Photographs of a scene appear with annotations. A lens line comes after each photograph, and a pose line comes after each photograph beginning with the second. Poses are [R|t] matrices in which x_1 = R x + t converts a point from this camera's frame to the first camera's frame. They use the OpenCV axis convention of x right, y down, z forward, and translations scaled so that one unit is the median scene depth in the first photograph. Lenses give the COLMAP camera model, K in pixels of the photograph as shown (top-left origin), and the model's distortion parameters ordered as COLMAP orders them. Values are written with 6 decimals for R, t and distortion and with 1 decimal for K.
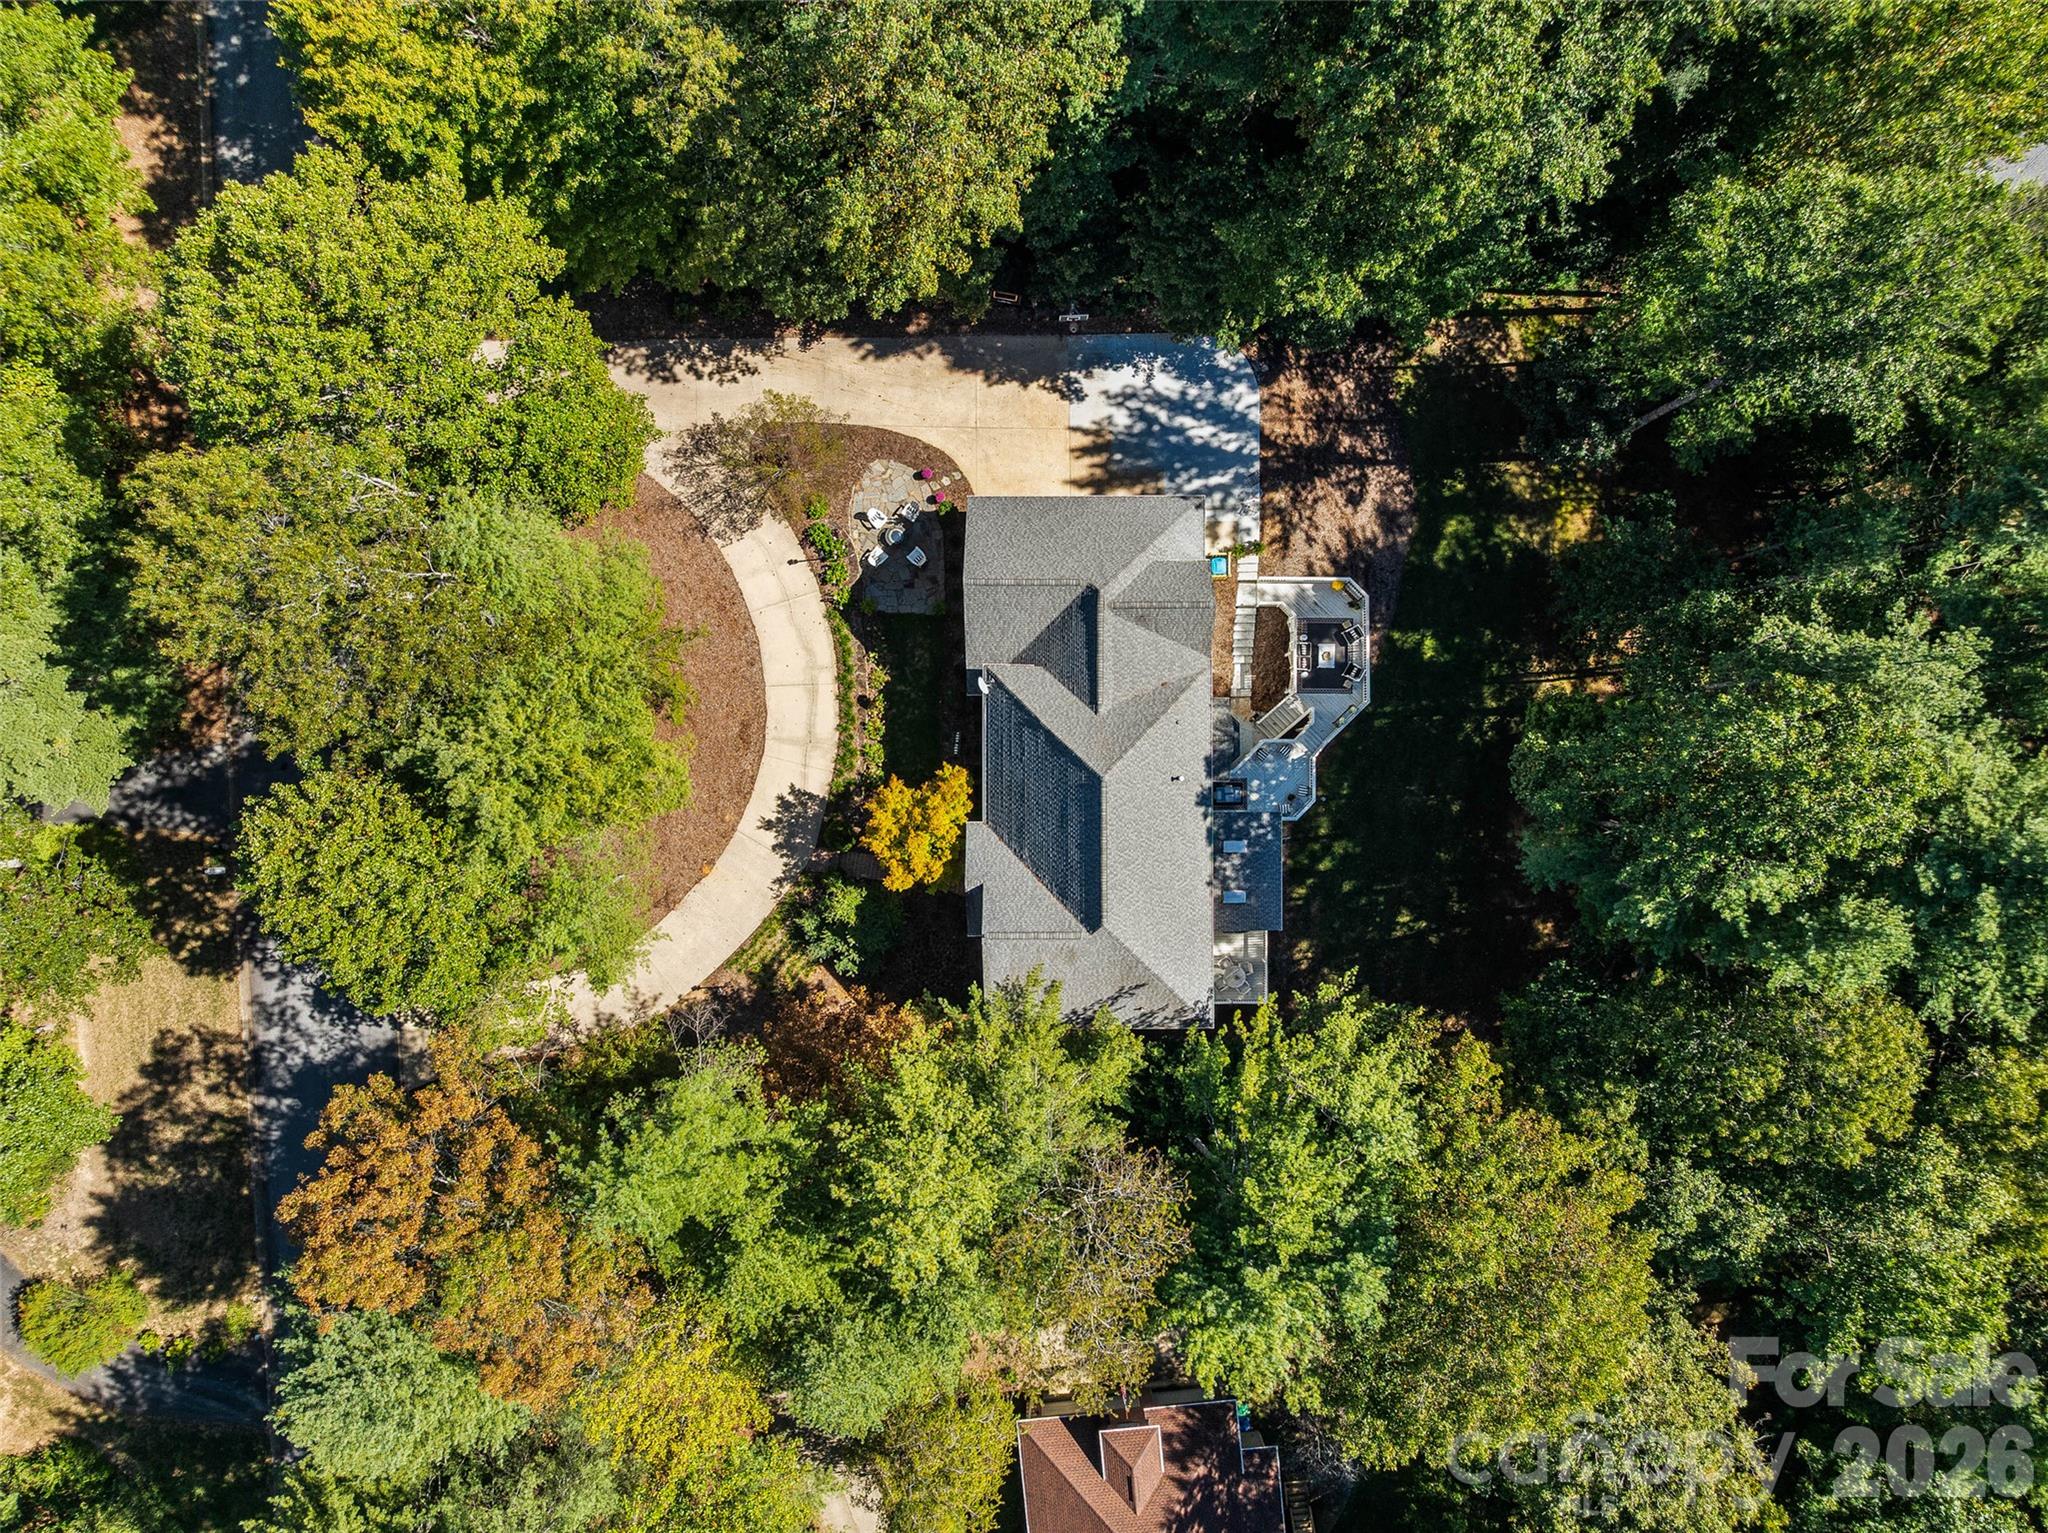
lens RADIAL K [[1410.8, 0, 1026.8], [0, 1410.8, 765.9], [0, 0, 1]] dist [-0.034852, -0.004981]
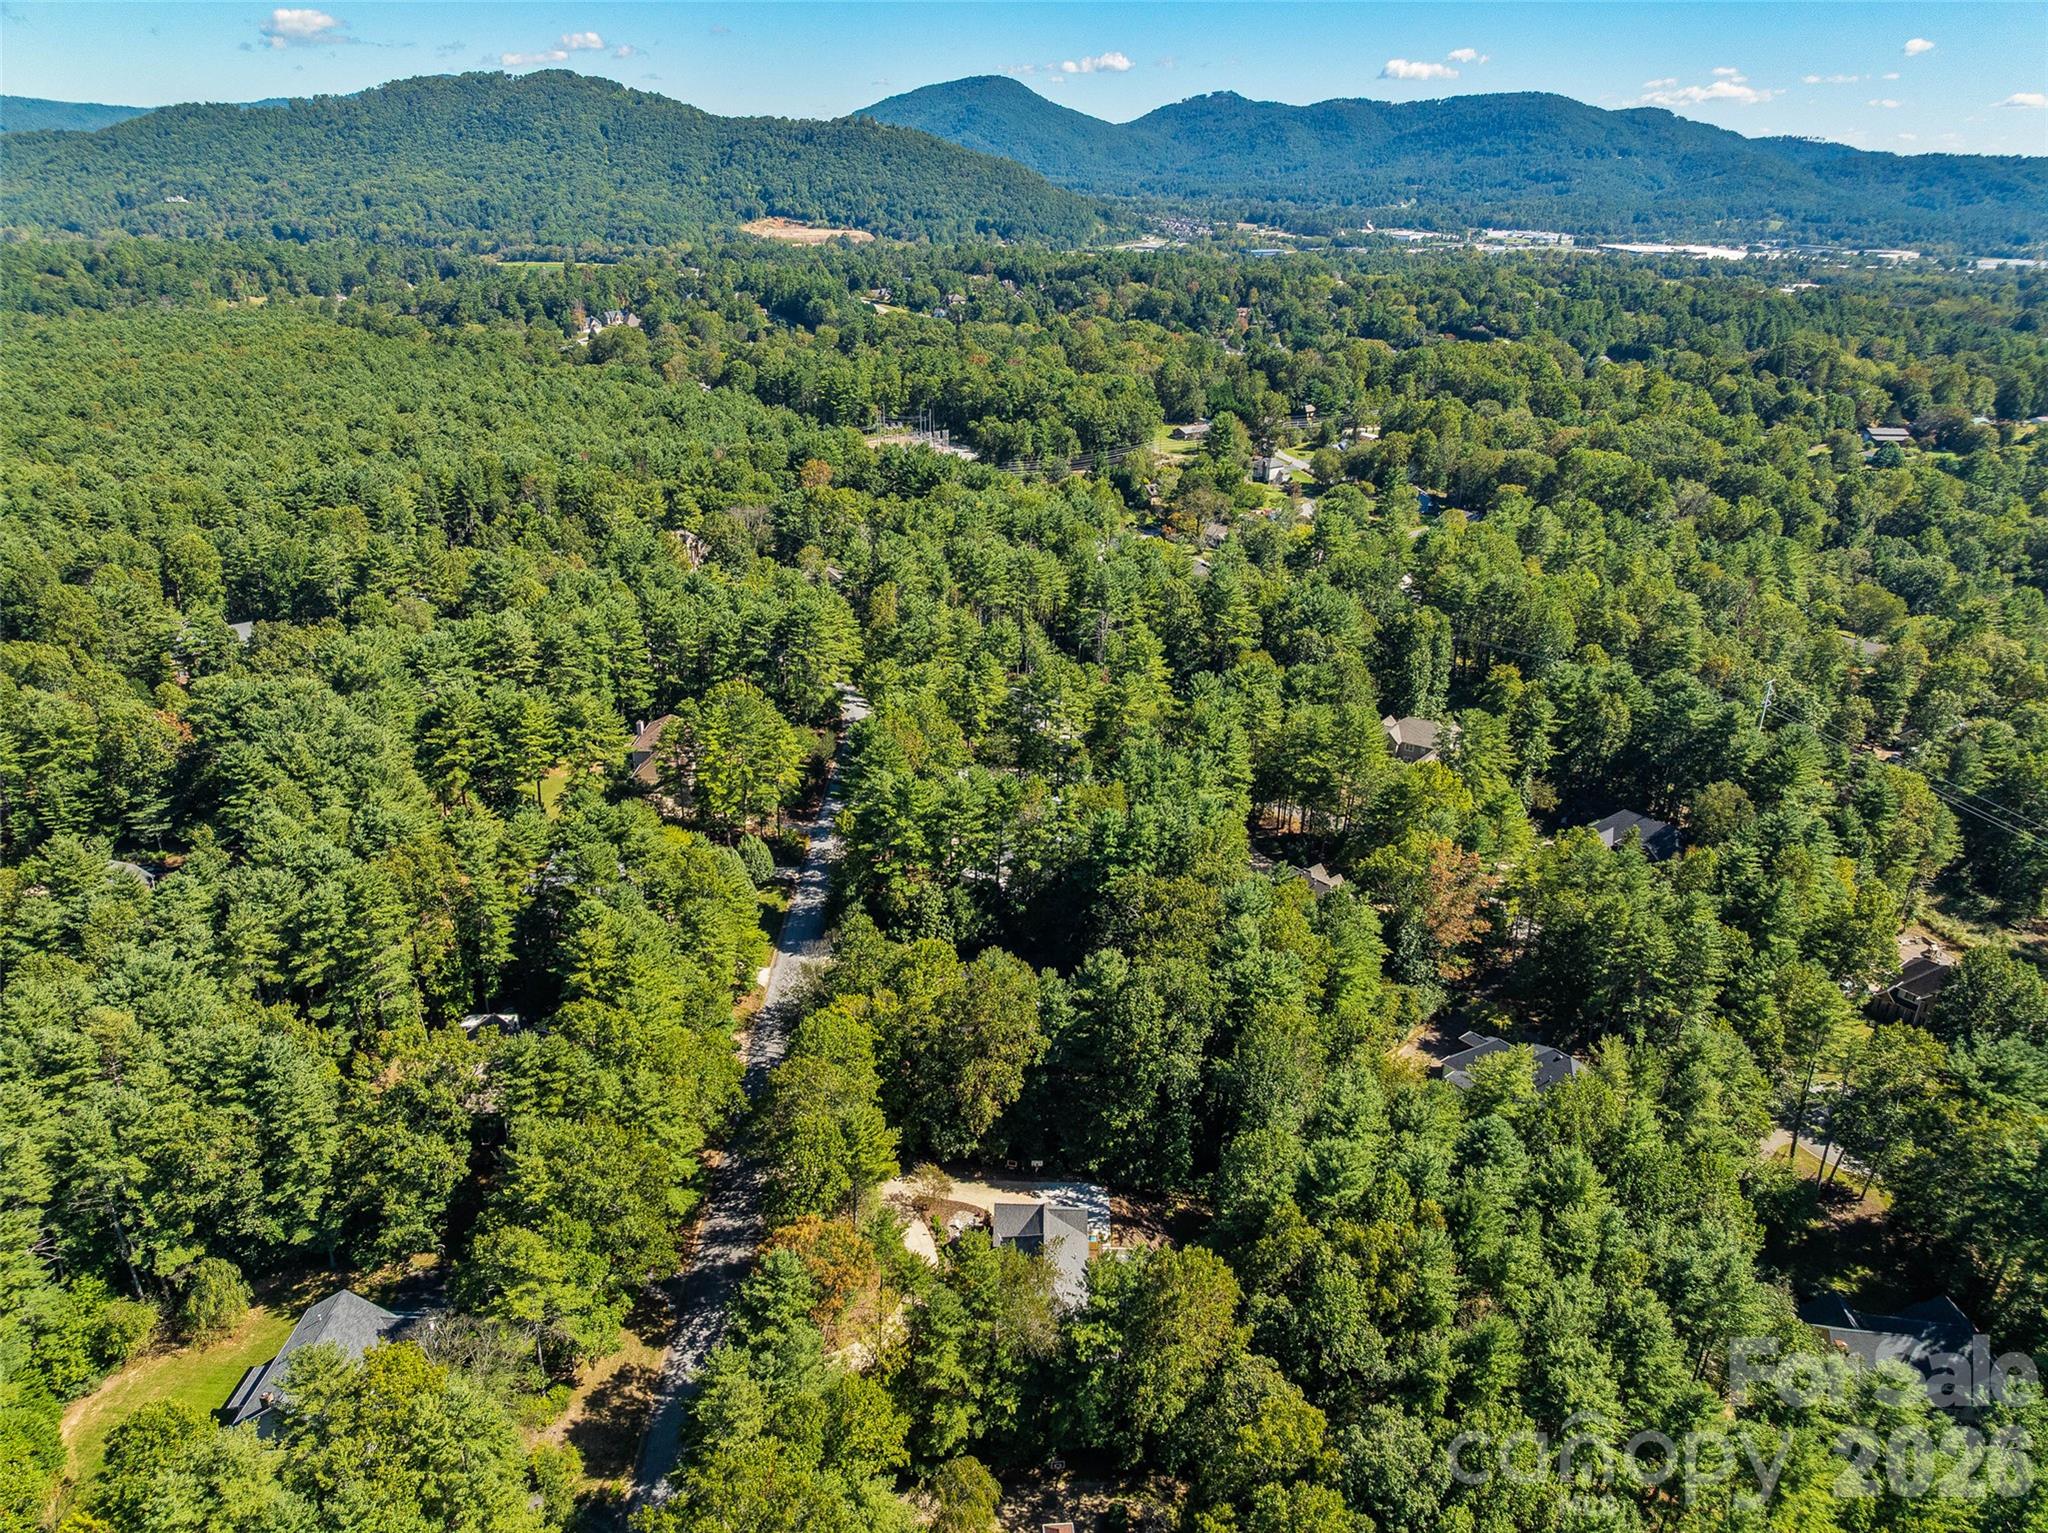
lens RADIAL K [[1410.8, 0, 1024.1], [0, 1410.8, 765.9], [0, 0, 1]] dist [-0.034852, -0.004981]
pose [[0.999610, 0.025532, -0.011276, 0.020499], [-0.020838, 0.413891, -0.910088, 1.806936], [-0.018569, 0.909968, 0.414262, -0.811988]]
